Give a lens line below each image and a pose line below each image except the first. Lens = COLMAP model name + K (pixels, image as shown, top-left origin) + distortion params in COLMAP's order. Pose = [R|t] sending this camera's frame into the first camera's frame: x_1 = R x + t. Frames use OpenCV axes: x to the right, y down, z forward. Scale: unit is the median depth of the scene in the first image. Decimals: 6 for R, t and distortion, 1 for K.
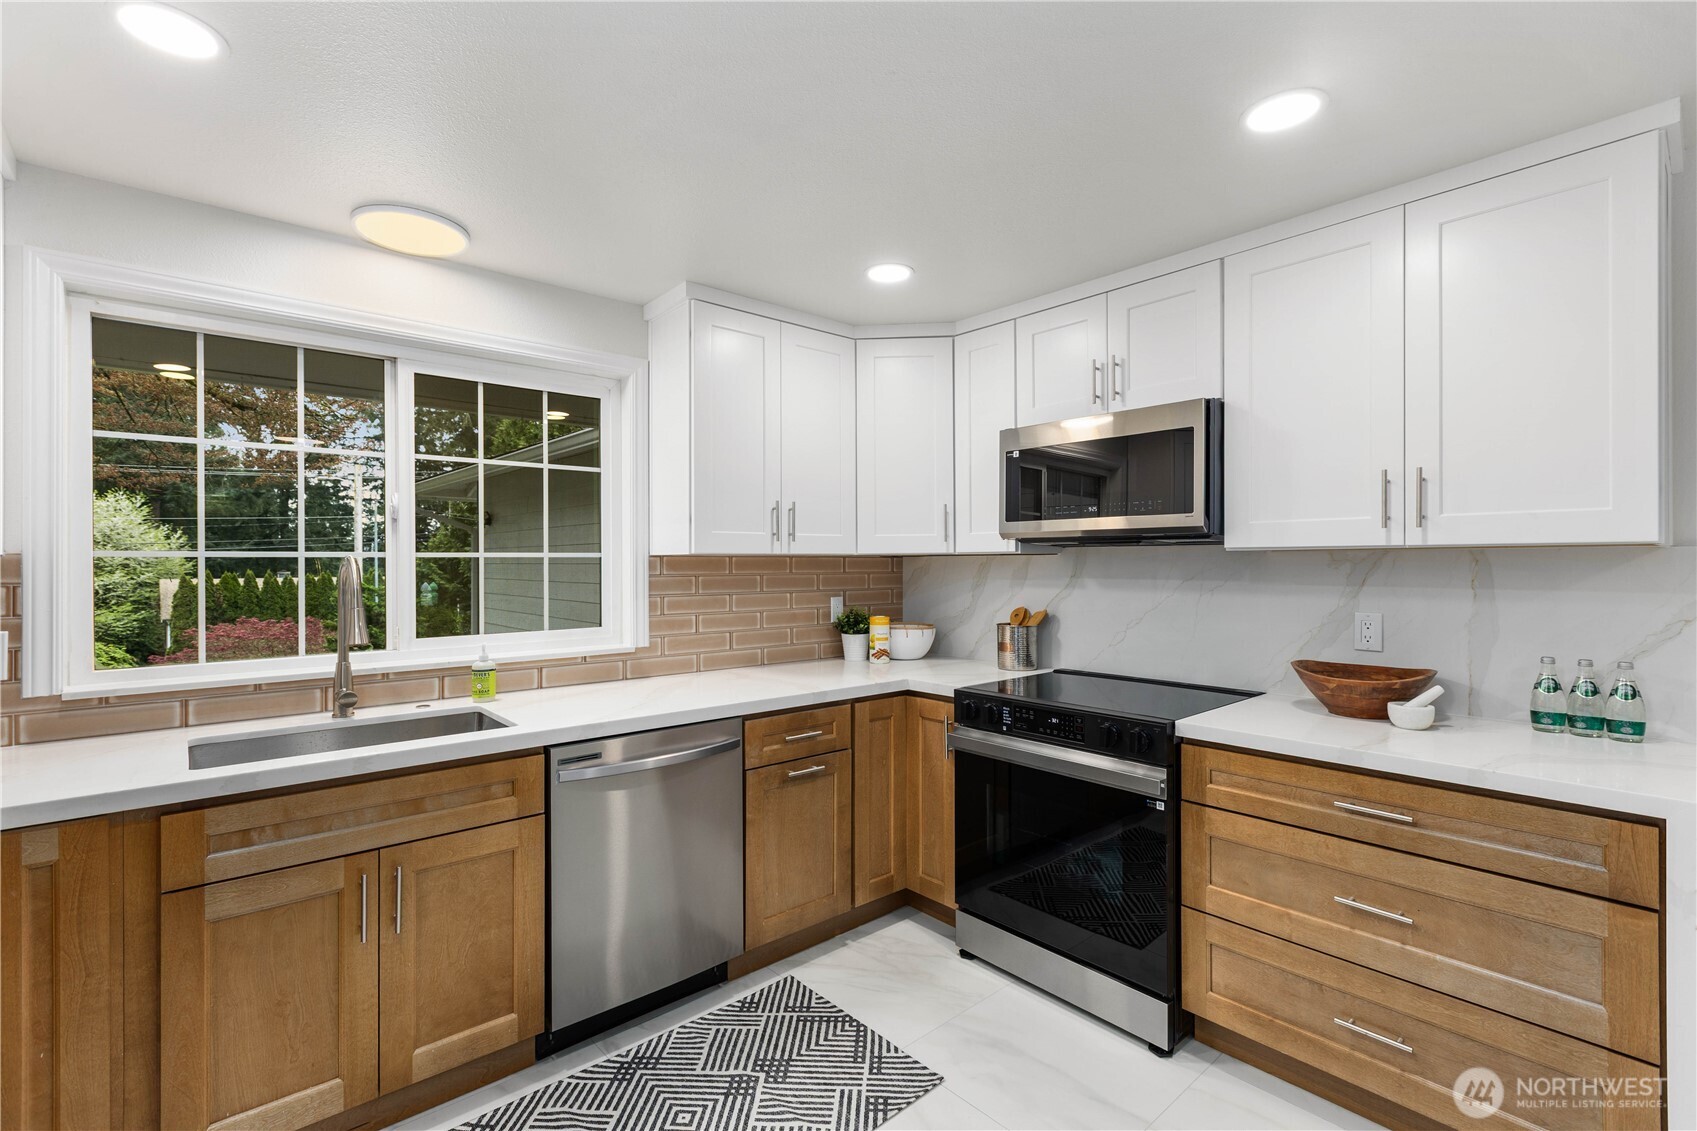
lens RADIAL K [[768.7, 0, 843.7], [0, 768.7, 560.5], [0, 0, 1]] dist [-0.000402, -0.000134]
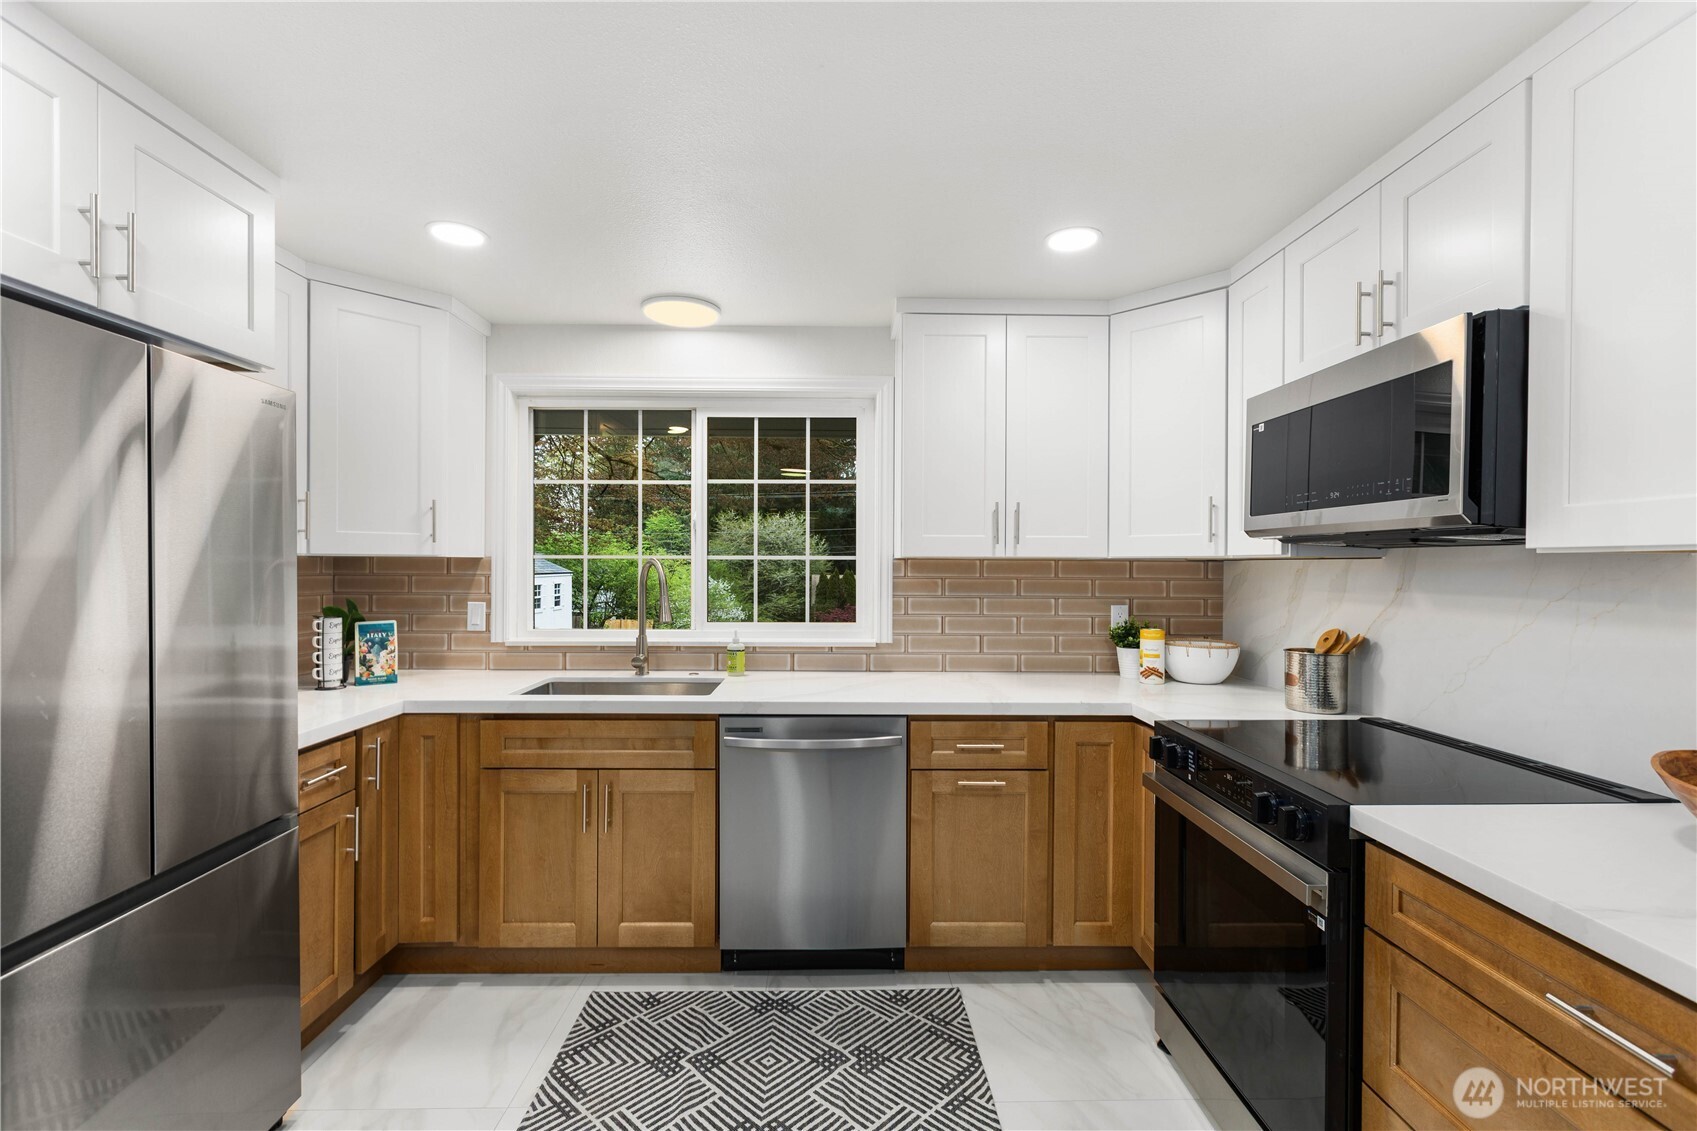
lens RADIAL K [[754.6, 0, 848.5], [0, 754.6, 565.5], [0, 0, 1]] dist [0.000611, -0.000154]
pose [[0.764837, 0.008186, -0.644172, 0.441461], [-0.005830, 0.999966, 0.005785, -0.002761], [0.644198, -0.000669, 0.764859, 0.177016]]
